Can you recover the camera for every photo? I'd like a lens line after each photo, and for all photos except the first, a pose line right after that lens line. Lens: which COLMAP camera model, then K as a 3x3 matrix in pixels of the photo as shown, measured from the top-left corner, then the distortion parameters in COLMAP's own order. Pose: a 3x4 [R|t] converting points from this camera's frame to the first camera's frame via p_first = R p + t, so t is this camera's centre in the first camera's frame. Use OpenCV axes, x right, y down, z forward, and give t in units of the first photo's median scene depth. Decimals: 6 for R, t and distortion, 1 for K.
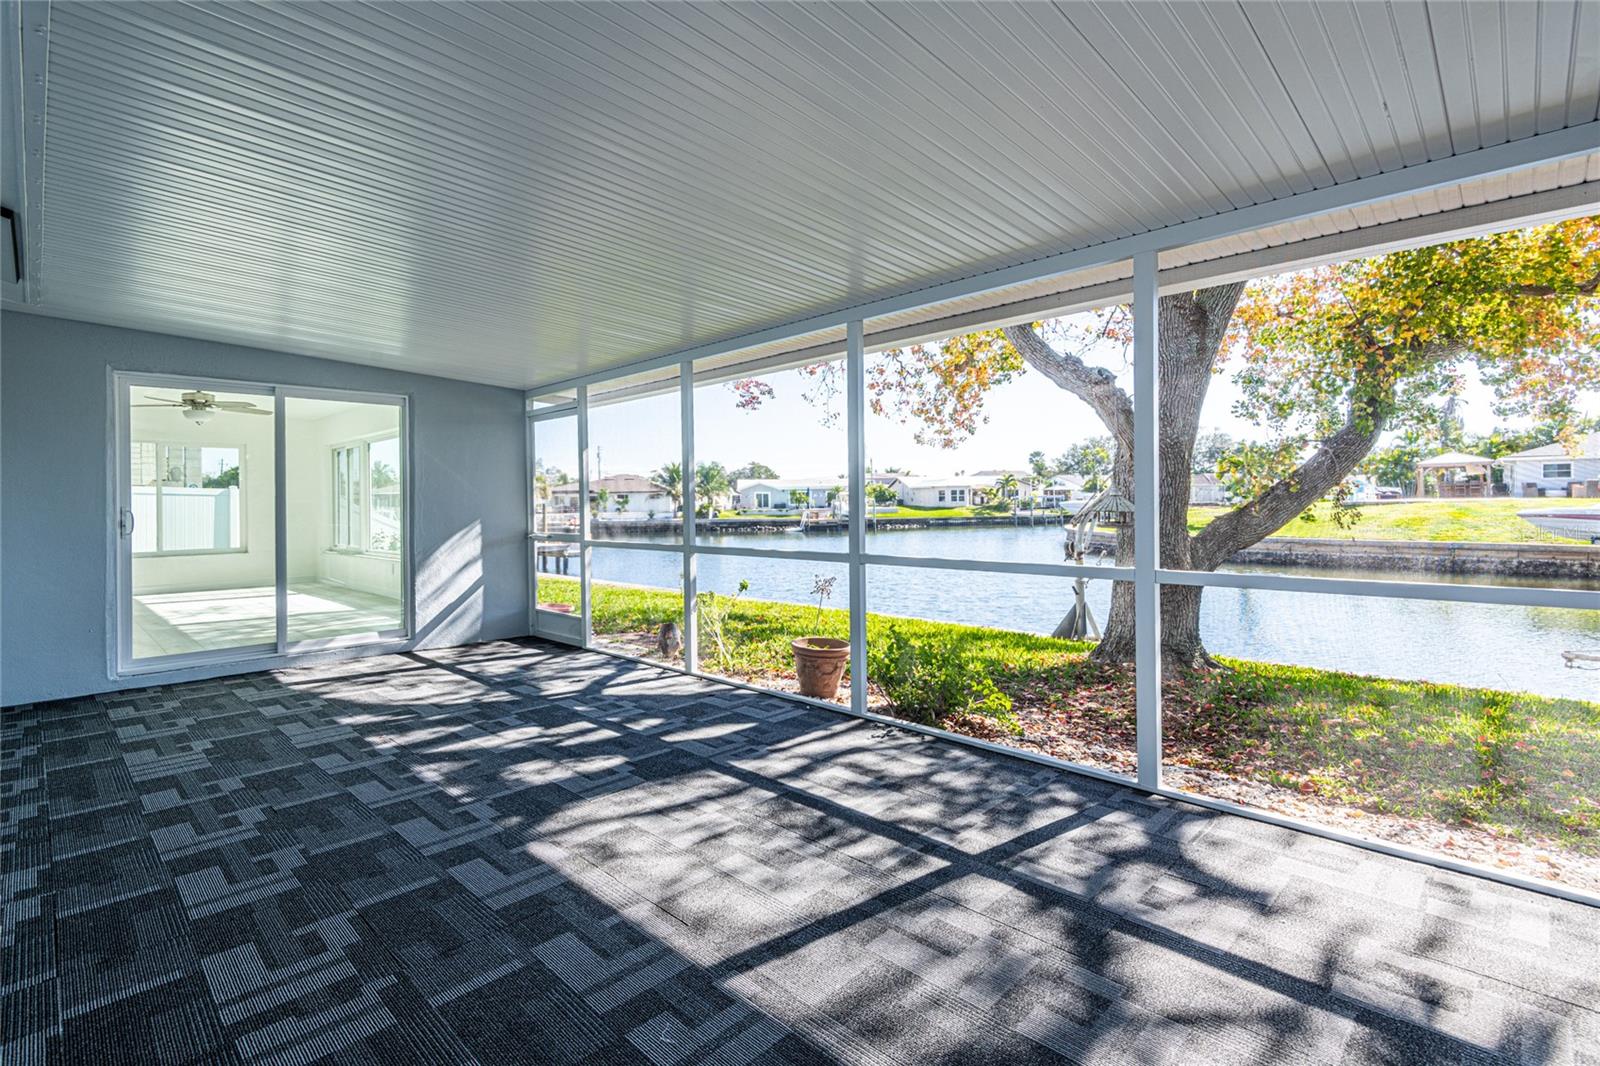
lens RADIAL K [[741.9, 0, 800.0], [0, 741.9, 533.0], [0, 0, 1]] dist [0.017329, -0.010670]
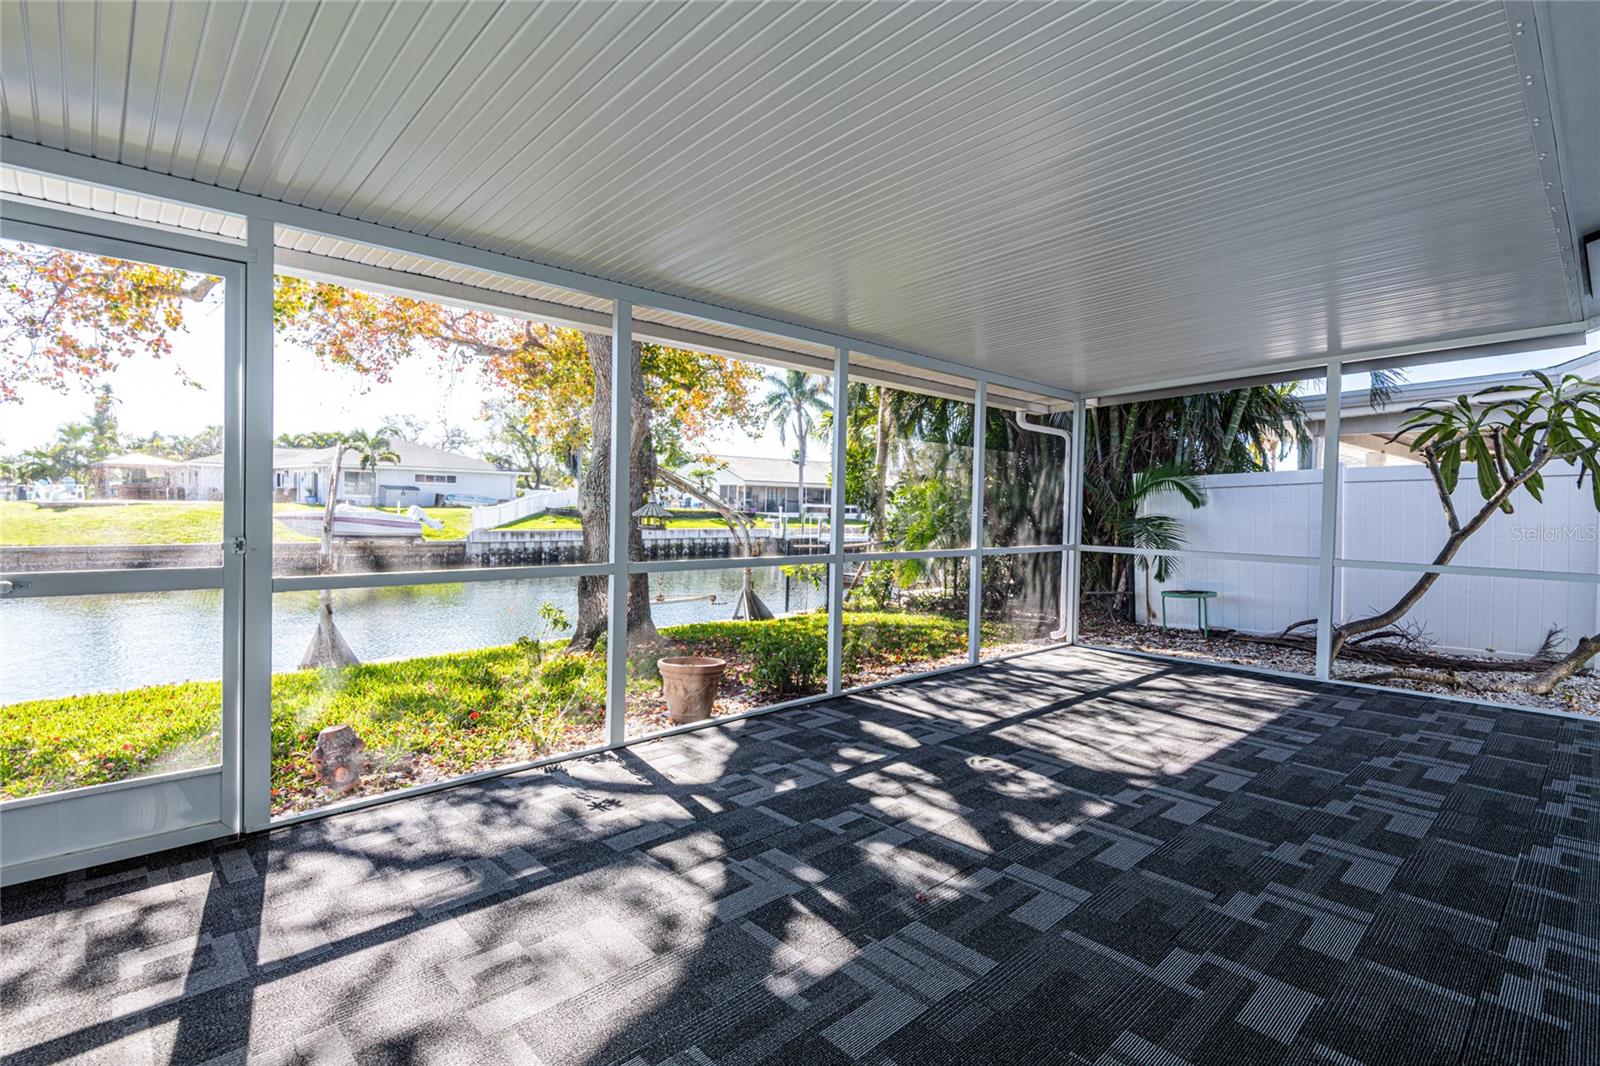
lens RADIAL K [[756.3, 0, 816.3], [0, 756.3, 516.1], [0, 0, 1]] dist [0.048299, -0.028920]
pose [[0.034250, 0.005415, 0.999399, -1.497344], [0.021233, 0.999756, -0.006145, -0.034139], [-0.999188, 0.021431, 0.034126, 1.353307]]
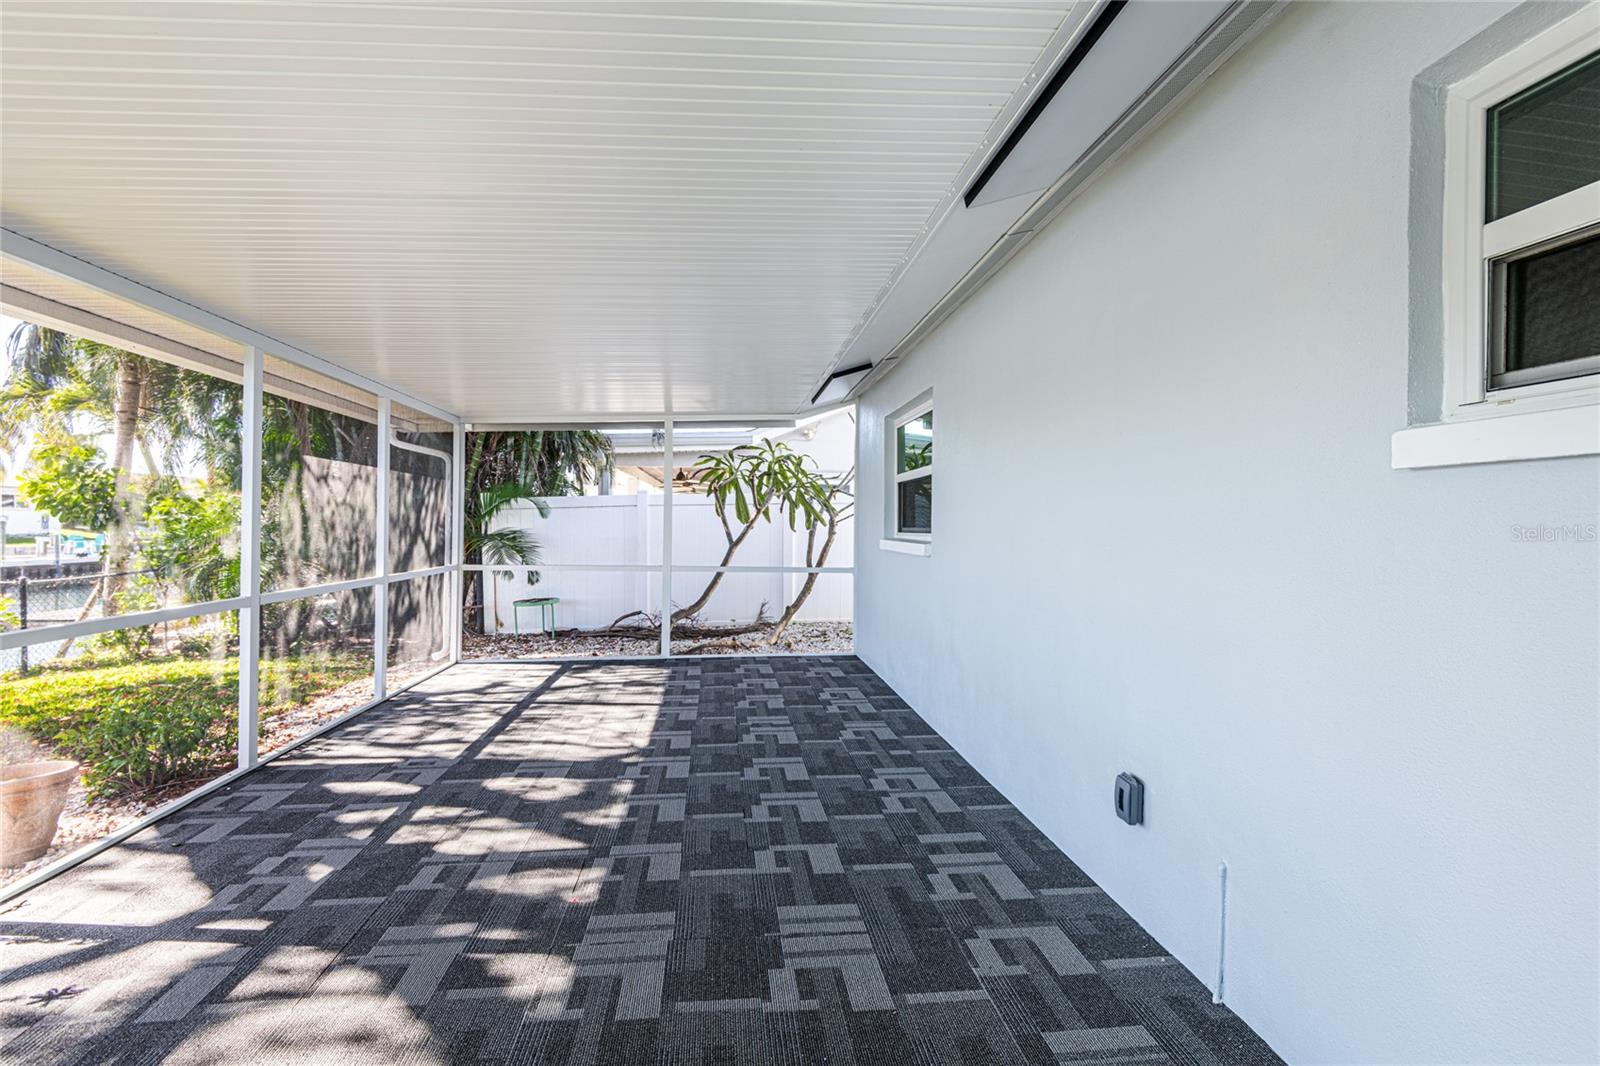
lens RADIAL K [[741.9, 0, 800.0], [0, 741.9, 533.0], [0, 0, 1]] dist [0.017329, -0.010670]
pose [[-0.771749, 0.003374, 0.635918, -1.451596], [0.029168, 0.999121, 0.030097, -0.082415], [-0.635258, 0.041775, -0.771169, 1.753006]]
